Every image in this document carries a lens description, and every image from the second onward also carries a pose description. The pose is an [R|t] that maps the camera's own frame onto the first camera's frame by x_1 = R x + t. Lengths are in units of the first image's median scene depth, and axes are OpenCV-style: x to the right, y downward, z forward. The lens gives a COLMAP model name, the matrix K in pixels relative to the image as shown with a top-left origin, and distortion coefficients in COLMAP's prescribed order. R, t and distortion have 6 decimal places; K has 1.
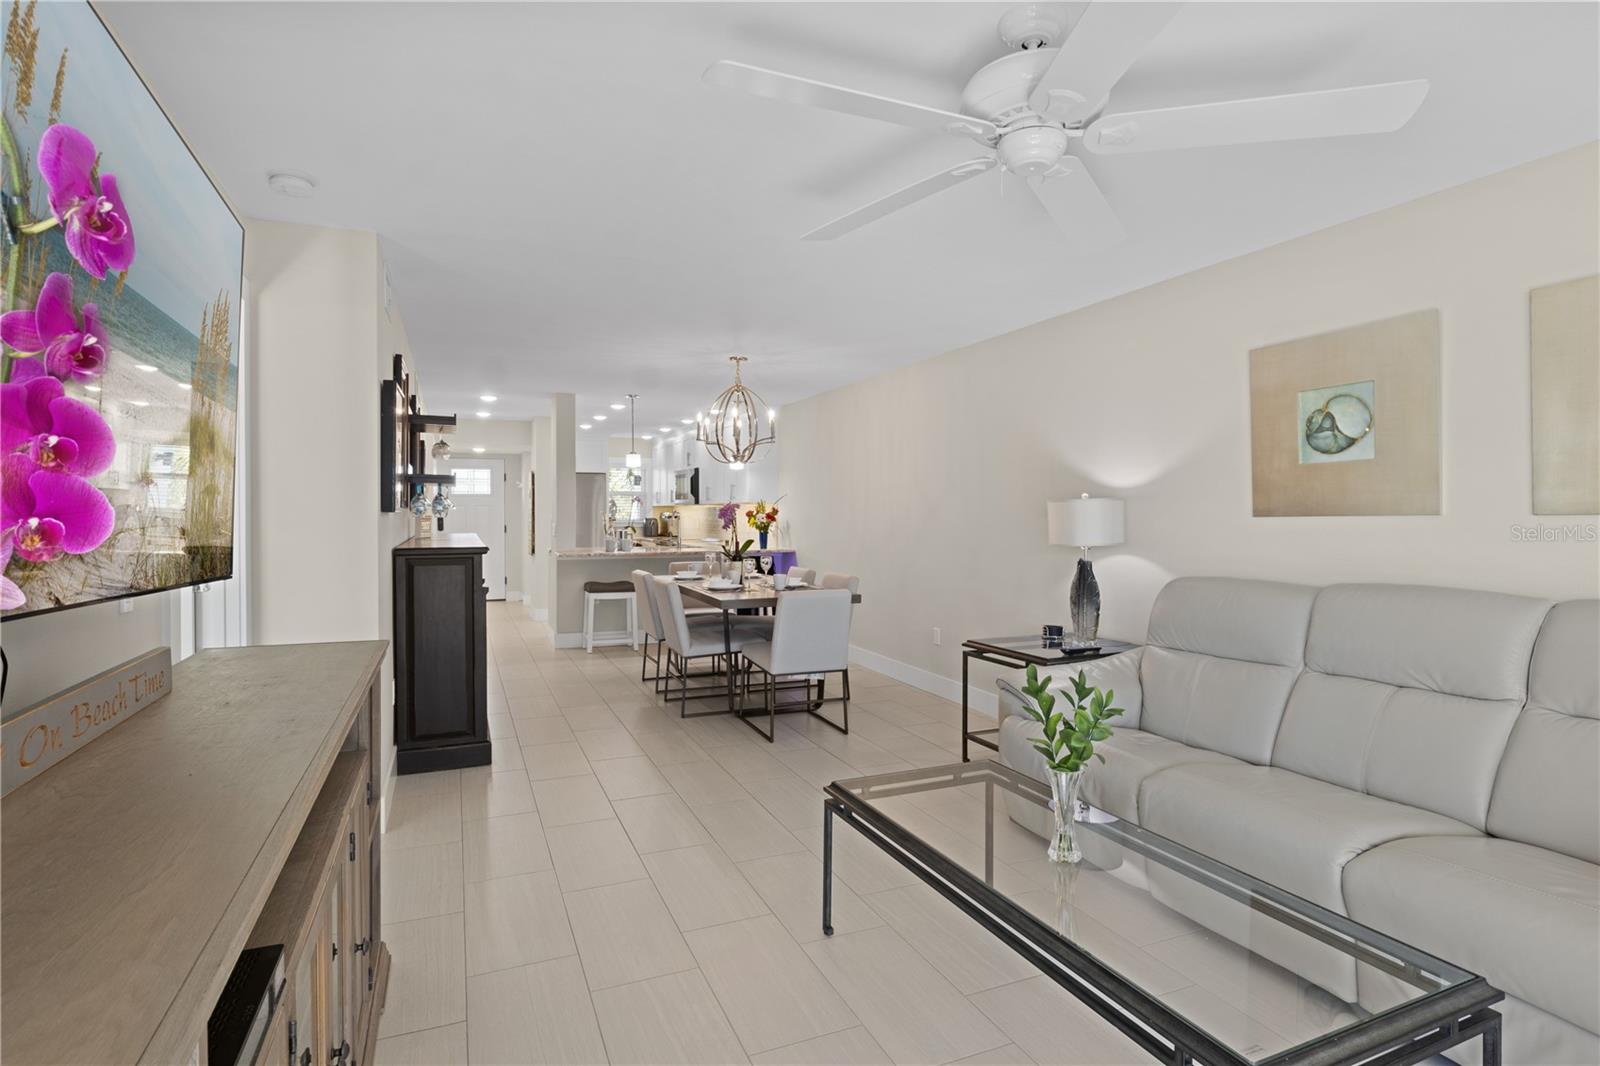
lens RADIAL K [[798.1, 0, 795.5], [0, 798.1, 516.8], [0, 0, 1]] dist [-0.007922, 0.001081]
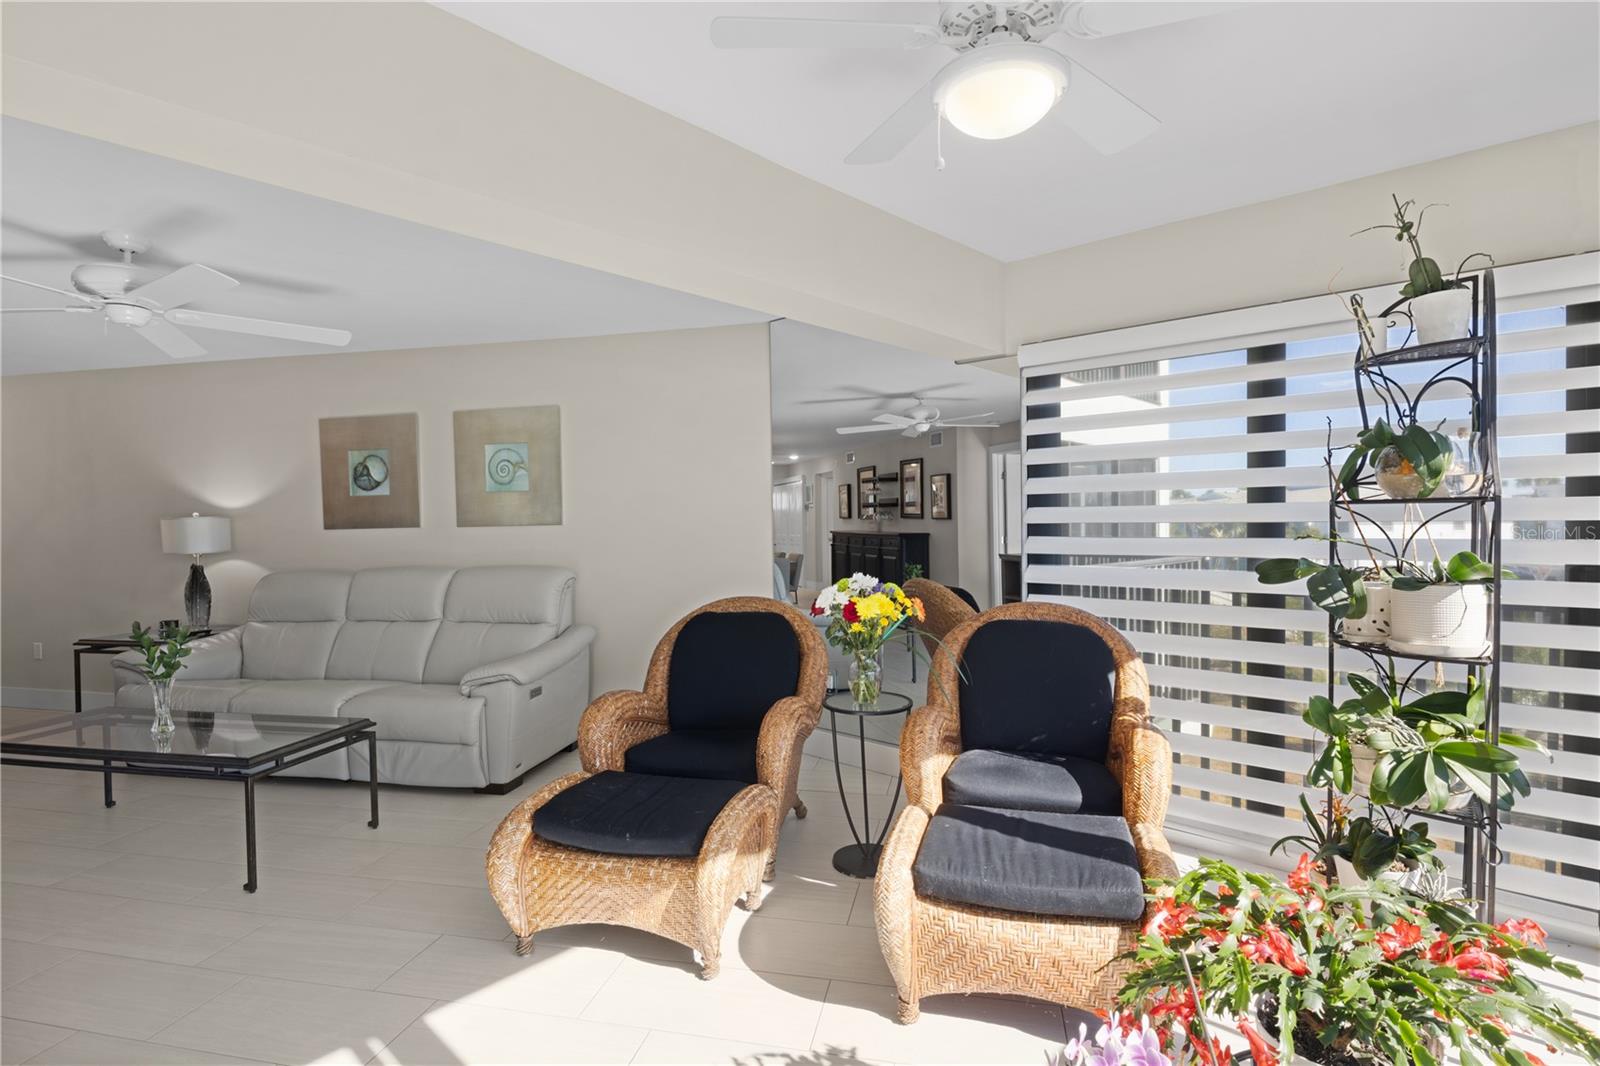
lens RADIAL K [[778.2, 0, 784.0], [0, 778.2, 531.0], [0, 0, 1]] dist [-0.011557, -0.000531]
pose [[0.570148, -0.013339, 0.821434, -0.145767], [0.011883, 0.999897, 0.007990, 0.001740], [-0.821456, 0.005205, 0.570248, -0.593258]]
